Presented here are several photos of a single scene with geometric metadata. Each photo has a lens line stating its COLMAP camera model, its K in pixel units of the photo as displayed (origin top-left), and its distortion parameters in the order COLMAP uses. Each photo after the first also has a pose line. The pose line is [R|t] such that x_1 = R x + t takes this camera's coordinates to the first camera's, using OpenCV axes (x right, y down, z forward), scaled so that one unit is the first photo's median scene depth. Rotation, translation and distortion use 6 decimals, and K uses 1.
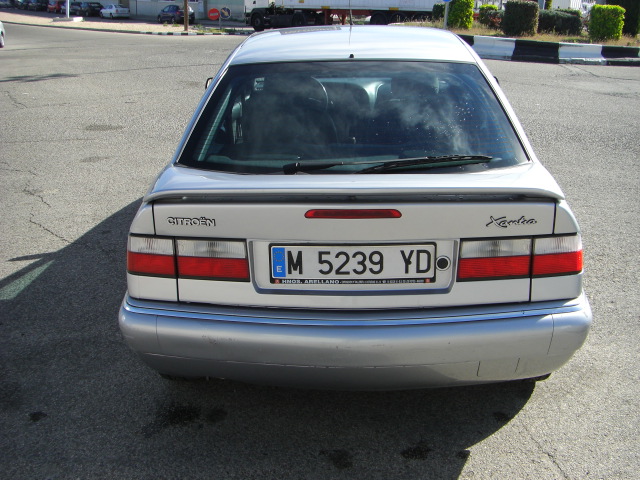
lens RADIAL K [[711.7, 0, 319.2], [0, 711.7, 242.0], [0, 0, 1]] dist [-0.135594, 0.000000]
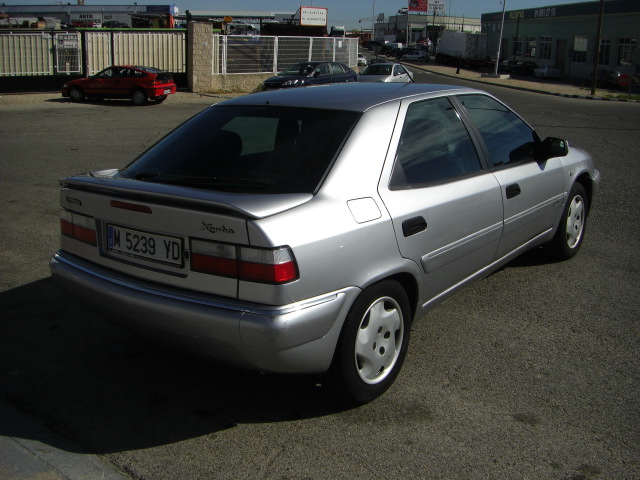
lens RADIAL K [[711.7, 0, 319.5], [0, 711.7, 240.0], [0, 0, 1]] dist [-0.135594, 0.000000]
pose [[0.816705, 0.150501, -0.557084, 1.090522], [-0.196773, 0.980163, -0.023676, -0.014544], [0.542470, 0.128956, 0.830119, 0.034951]]
